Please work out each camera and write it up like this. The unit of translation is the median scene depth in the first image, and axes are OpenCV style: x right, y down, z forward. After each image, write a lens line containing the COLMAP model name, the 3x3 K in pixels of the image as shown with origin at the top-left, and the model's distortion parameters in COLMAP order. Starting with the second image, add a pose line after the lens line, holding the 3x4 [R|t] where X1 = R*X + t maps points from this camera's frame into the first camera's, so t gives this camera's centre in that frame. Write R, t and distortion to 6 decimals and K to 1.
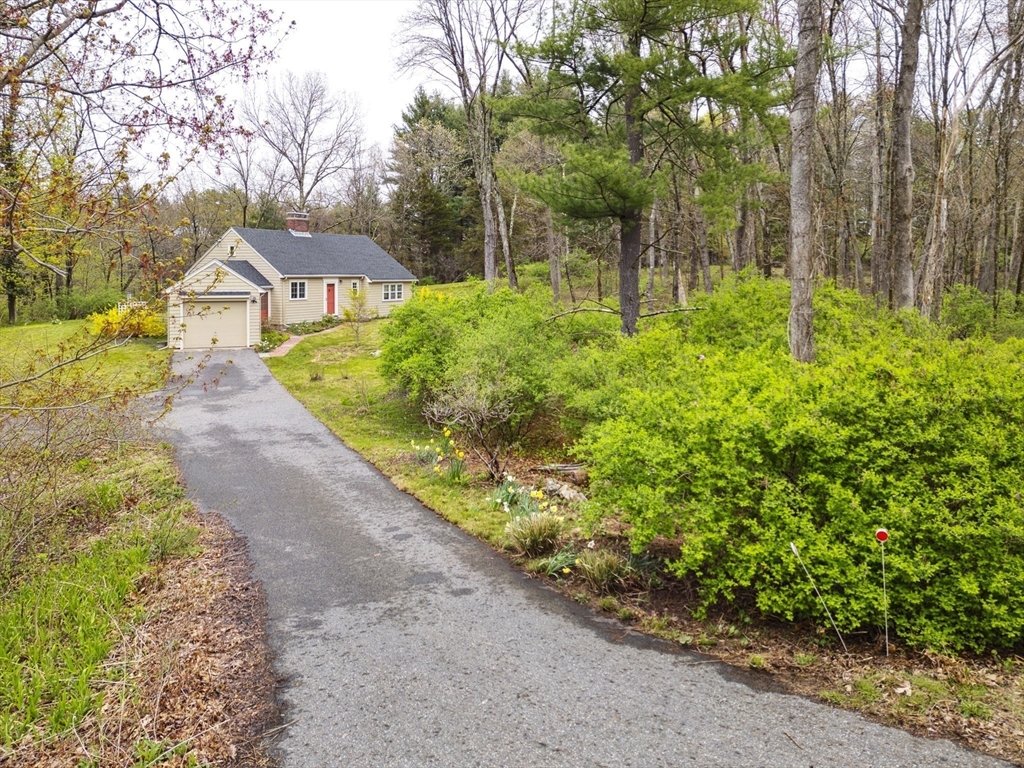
lens RADIAL K [[720.8, 0, 512.0], [0, 720.8, 384.0], [0, 0, 1]] dist [0.062834, -0.052838]
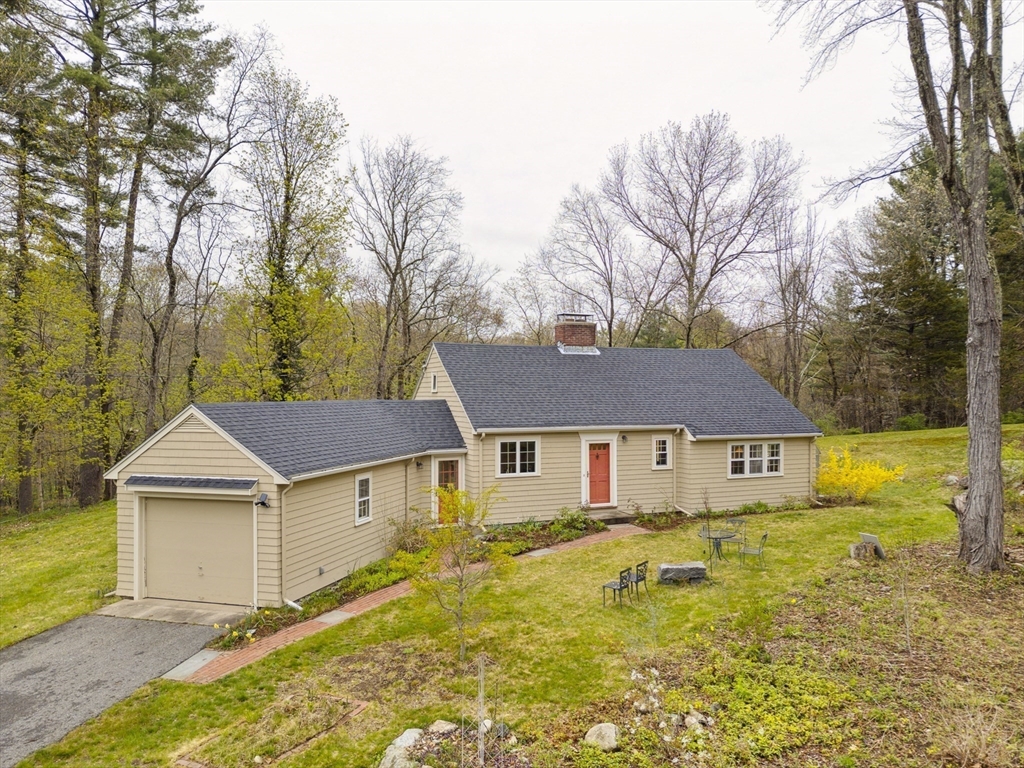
lens RADIAL K [[720.8, 0, 512.0], [0, 720.8, 384.0], [0, 0, 1]] dist [0.062834, -0.052838]
pose [[0.774031, -0.009834, -0.633072, 0.019761], [-0.097065, 0.986217, -0.133997, -0.104360], [0.625664, 0.165167, 0.762407, 0.563172]]
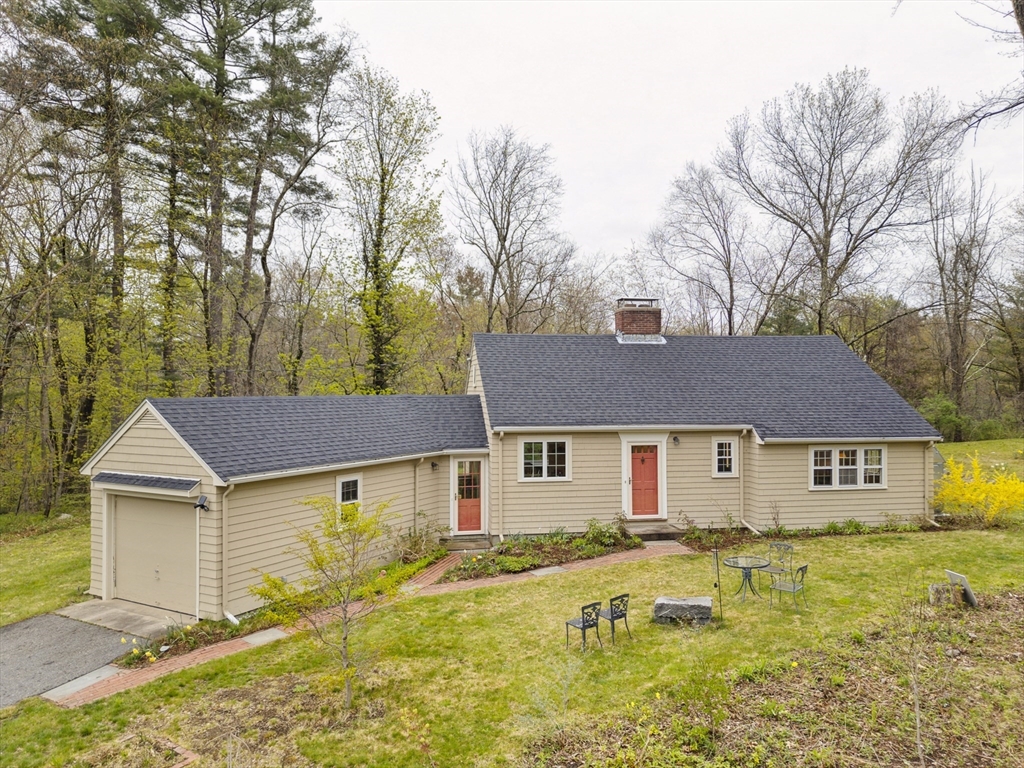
lens RADIAL K [[717.5, 0, 511.3], [0, 717.5, 372.0], [0, 0, 1]] dist [0.051402, -0.038274]
pose [[0.612093, -0.020705, -0.790514, 0.042758], [-0.121174, 0.985396, -0.119634, -0.118501], [0.781446, 0.169017, 0.600645, 0.658101]]
